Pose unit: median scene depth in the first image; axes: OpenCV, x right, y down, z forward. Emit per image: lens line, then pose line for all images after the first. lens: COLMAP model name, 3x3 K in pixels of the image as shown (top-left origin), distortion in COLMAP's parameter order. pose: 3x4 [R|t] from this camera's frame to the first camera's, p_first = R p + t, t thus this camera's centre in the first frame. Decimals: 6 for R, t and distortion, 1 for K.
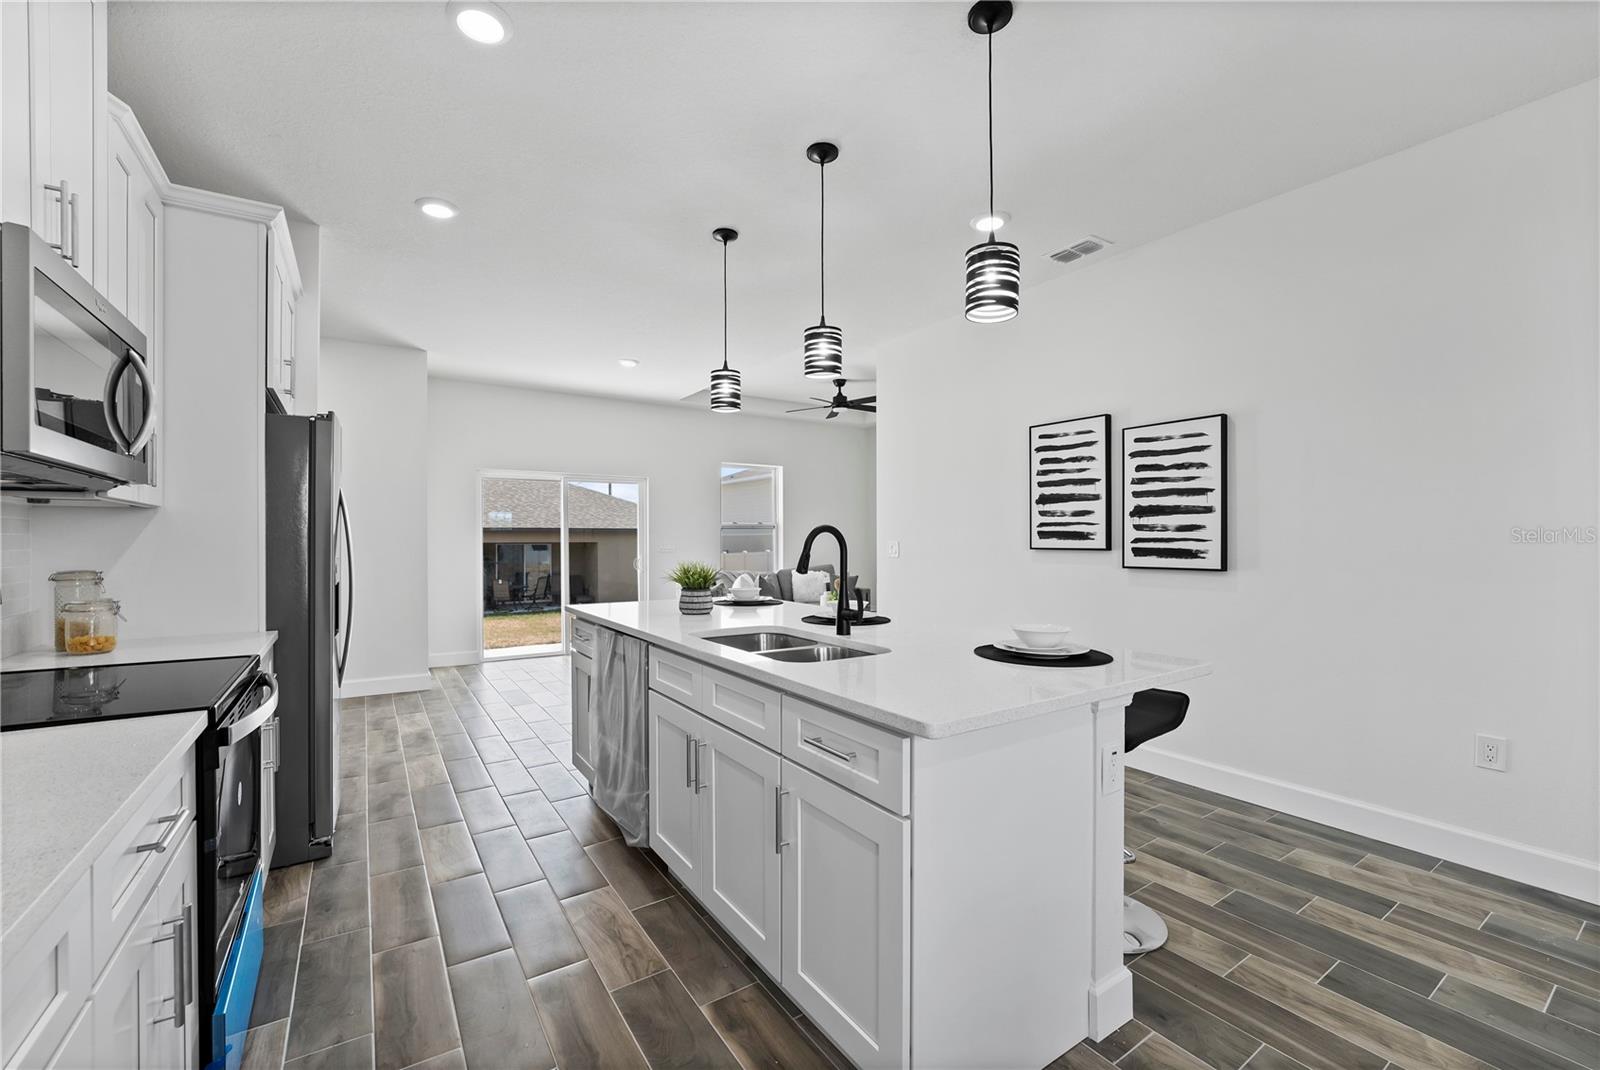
lens RADIAL K [[655.7, 0, 798.9], [0, 655.7, 539.4], [0, 0, 1]] dist [-0.021741, 0.003229]
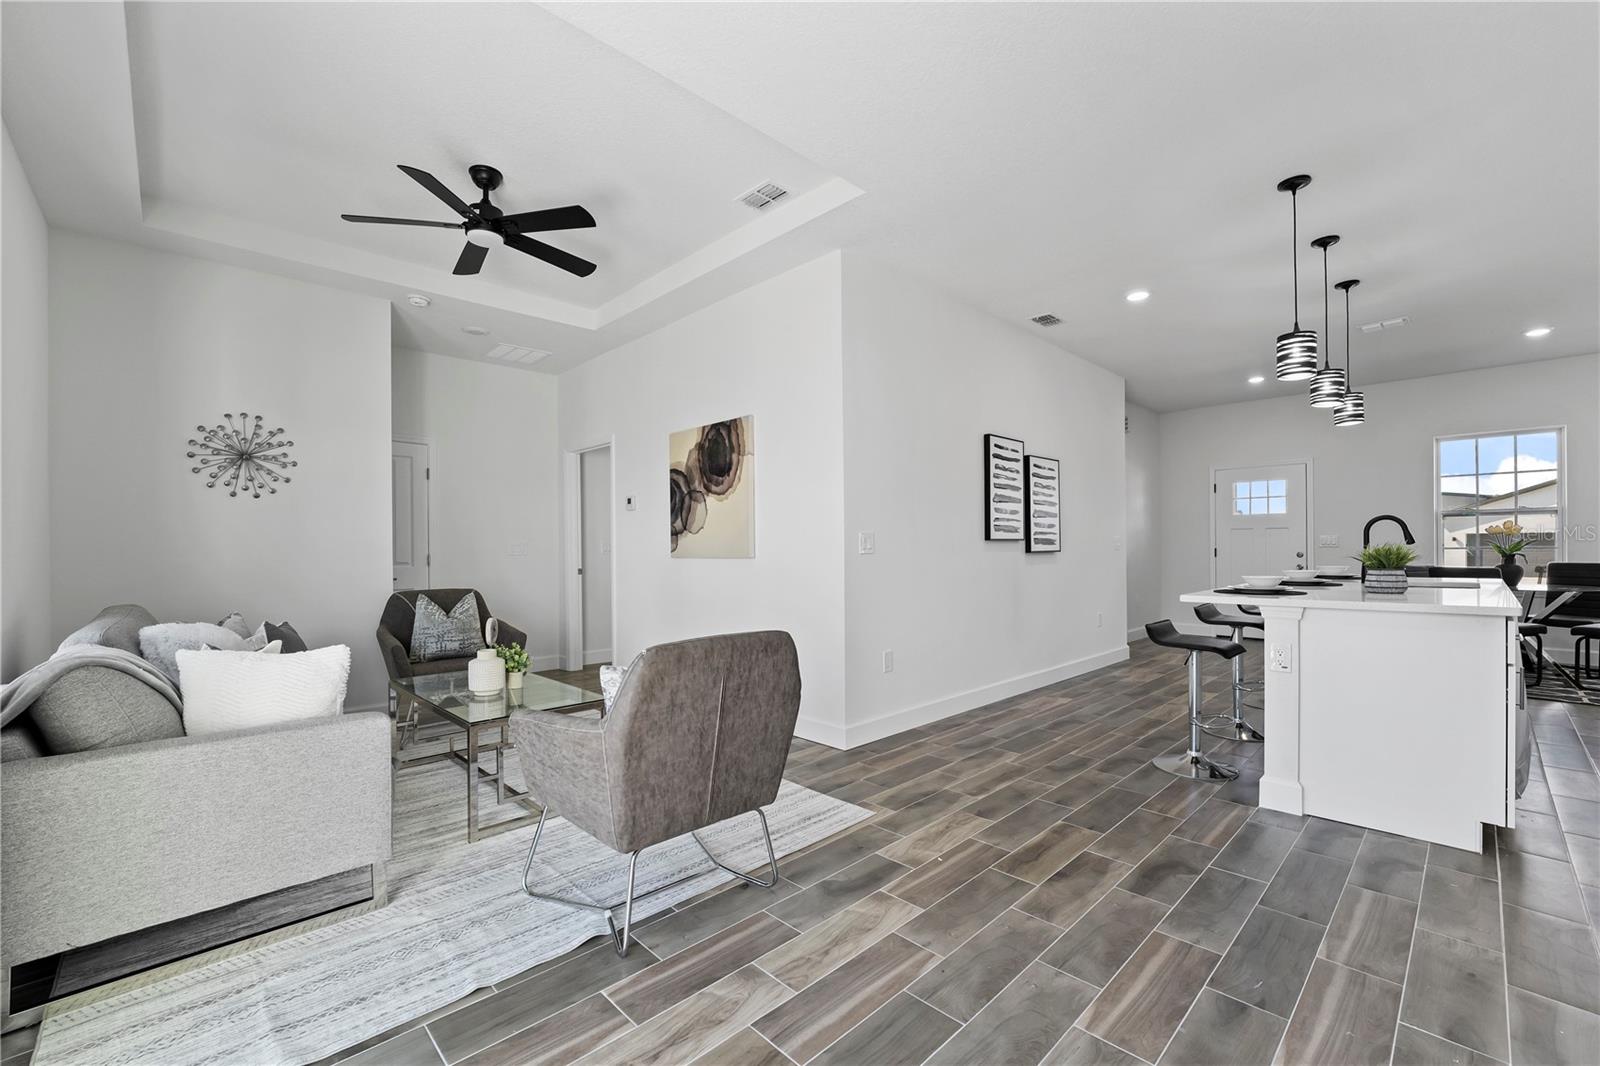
lens RADIAL K [[655.7, 0, 806.9], [0, 655.7, 551.7], [0, 0, 1]] dist [-0.021741, 0.003229]
pose [[-0.180969, -0.003007, 0.983484, -0.868997], [0.008833, 0.999950, 0.004683, 0.032323], [-0.983449, 0.009534, -0.180934, 1.836519]]
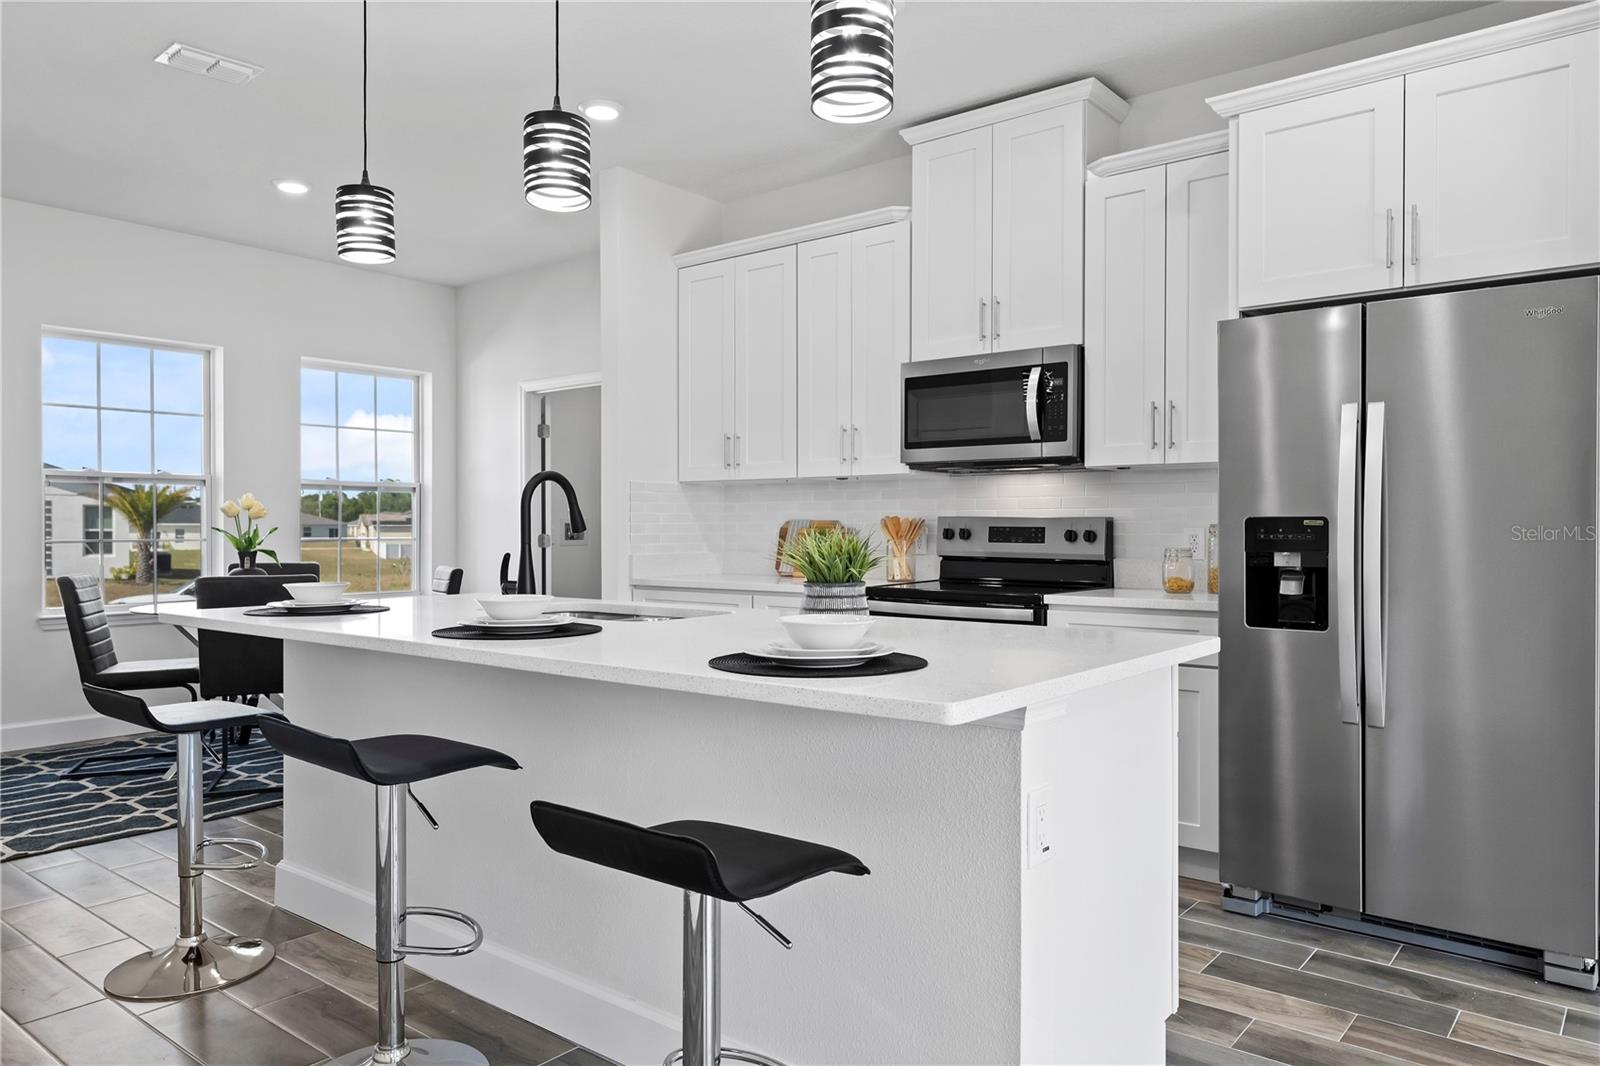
lens RADIAL K [[1085.6, 0, 799.6], [0, 1085.6, 528.3], [0, 0, 1]] dist [0.005755, 0.003736]
pose [[-0.954643, 0.002902, -0.297739, 0.093945], [0.003269, 0.999994, -0.000736, 0.032141], [0.297735, -0.001676, -0.954647, 1.566986]]
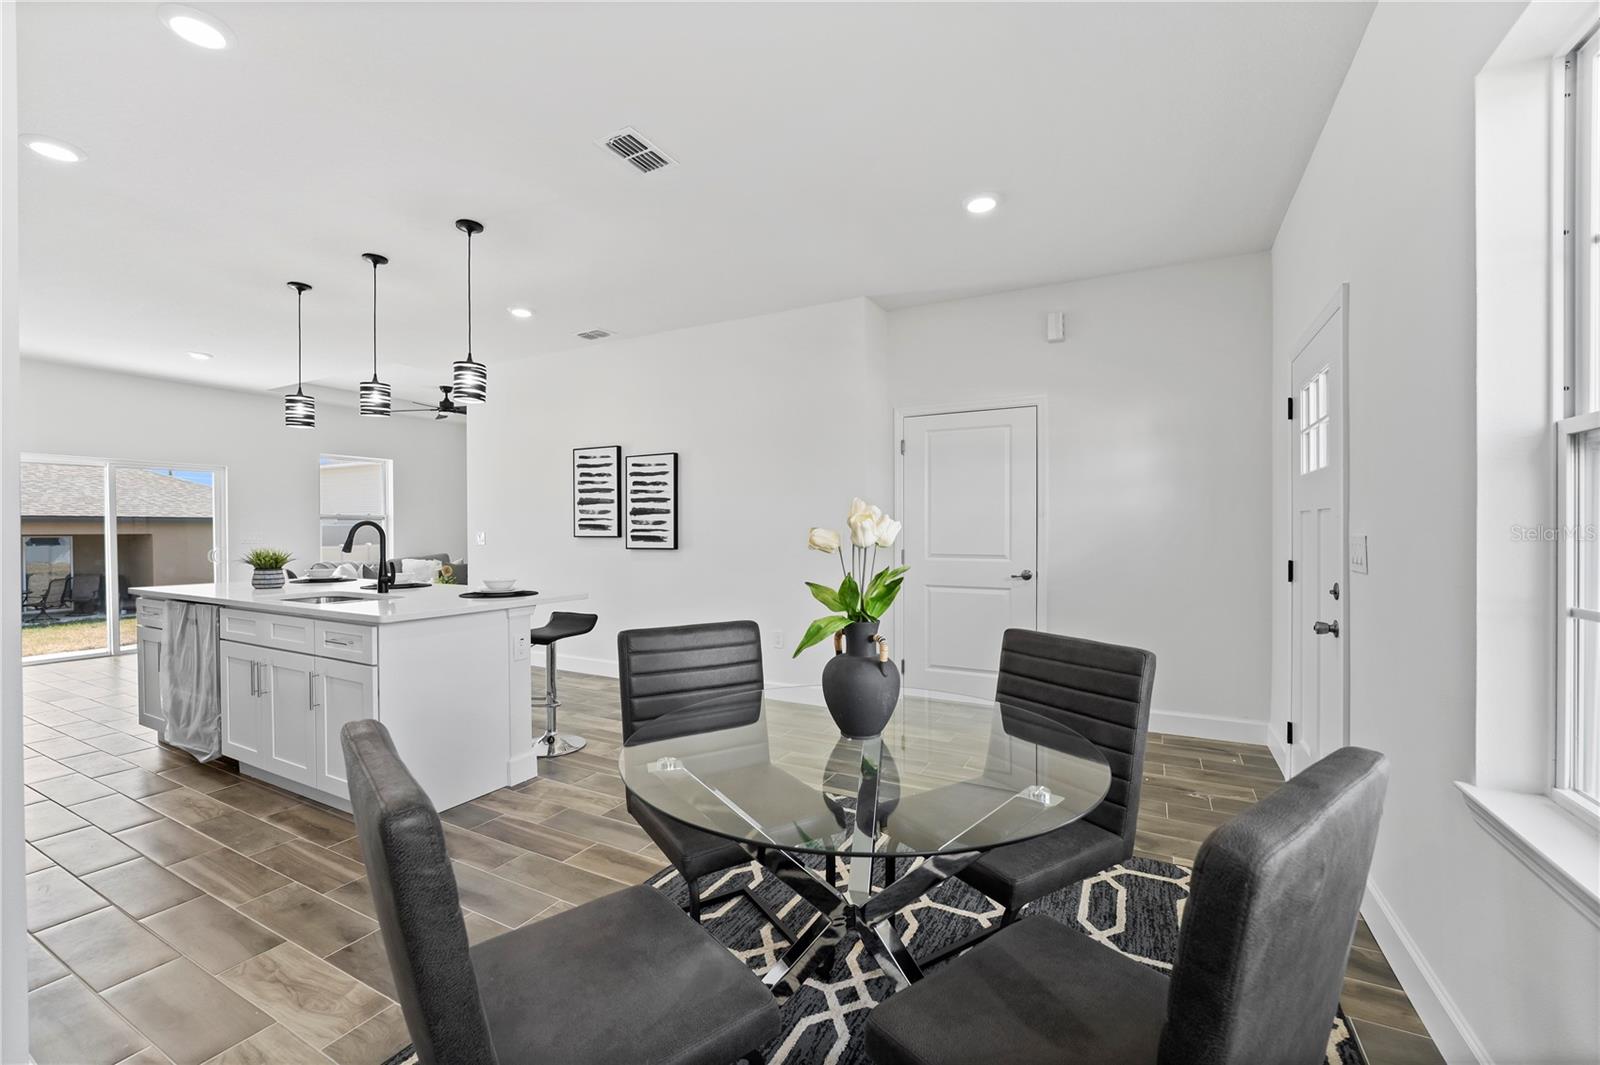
lens RADIAL K [[652.8, 0, 804.2], [0, 652.8, 534.0], [0, 0, 1]] dist [-0.016510, 0.000803]
pose [[0.878585, -0.004529, 0.477565, 0.145897], [0.001350, 0.999975, 0.006999, -0.000624], [-0.477585, -0.005505, 0.878568, -0.553117]]
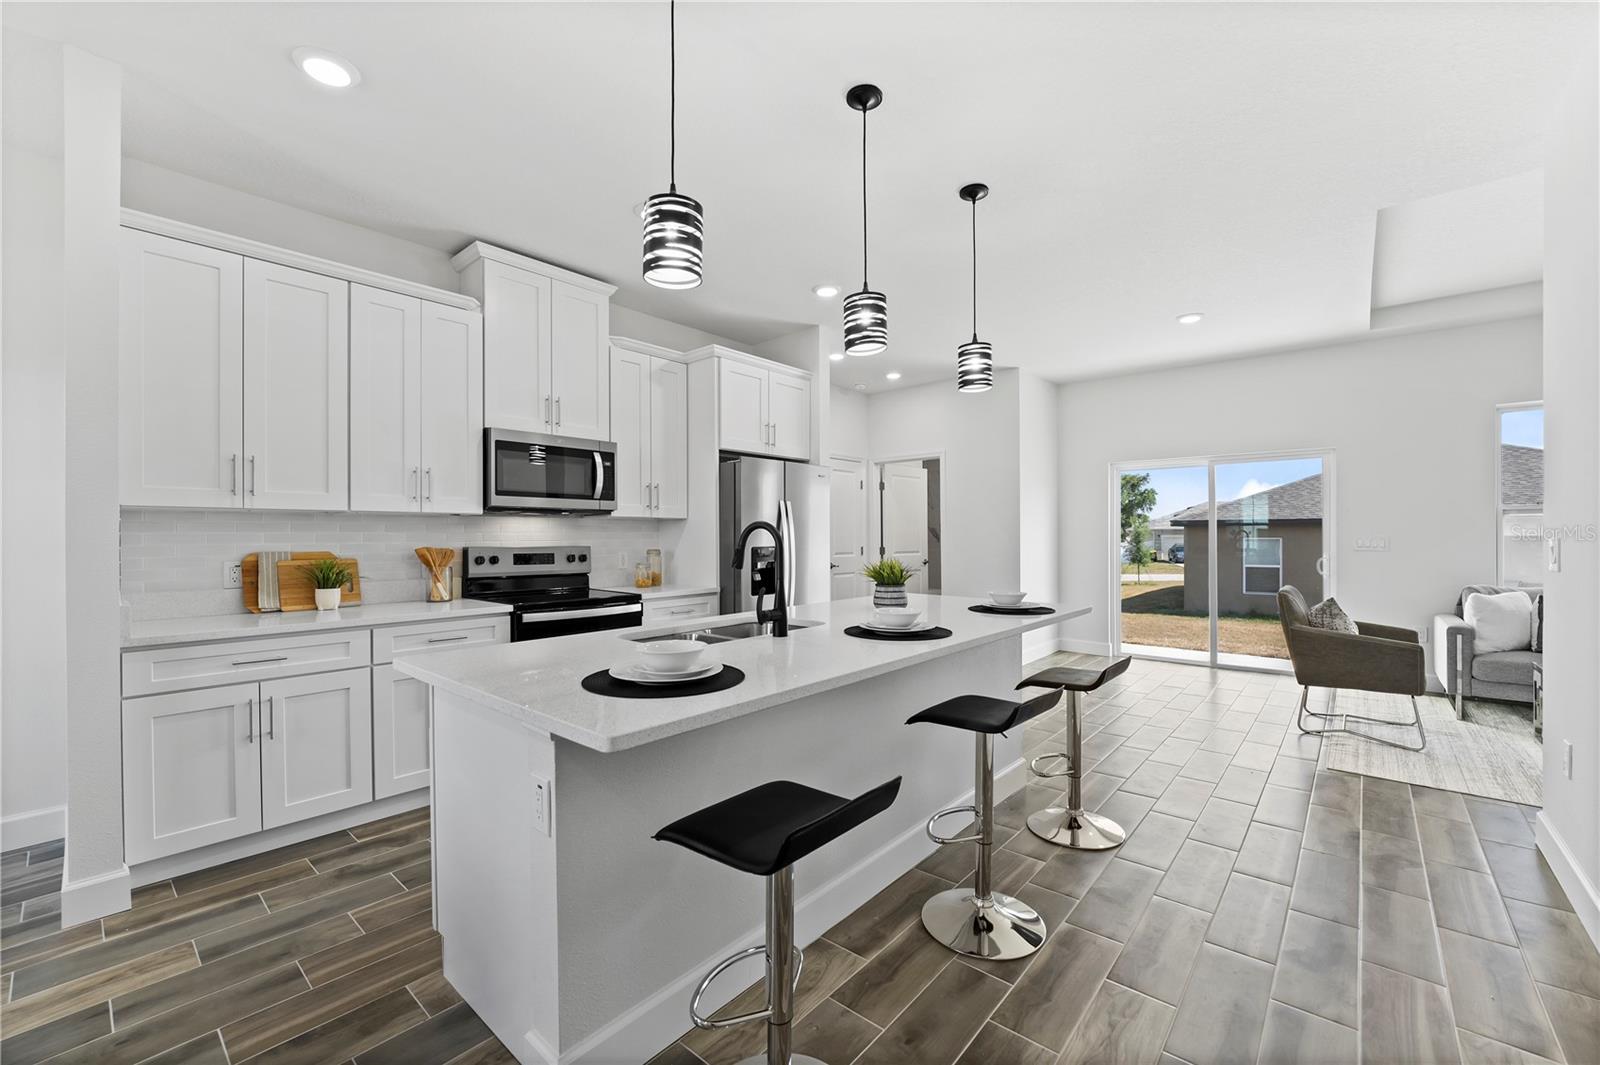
lens RADIAL K [[652.8, 0, 806.6], [0, 652.8, 535.1], [0, 0, 1]] dist [-0.016510, 0.000803]
pose [[0.274732, 0.000293, -0.961521, 0.679220], [0.004420, 0.999989, 0.001568, -0.001813], [0.961511, -0.004680, 0.274727, 0.539799]]
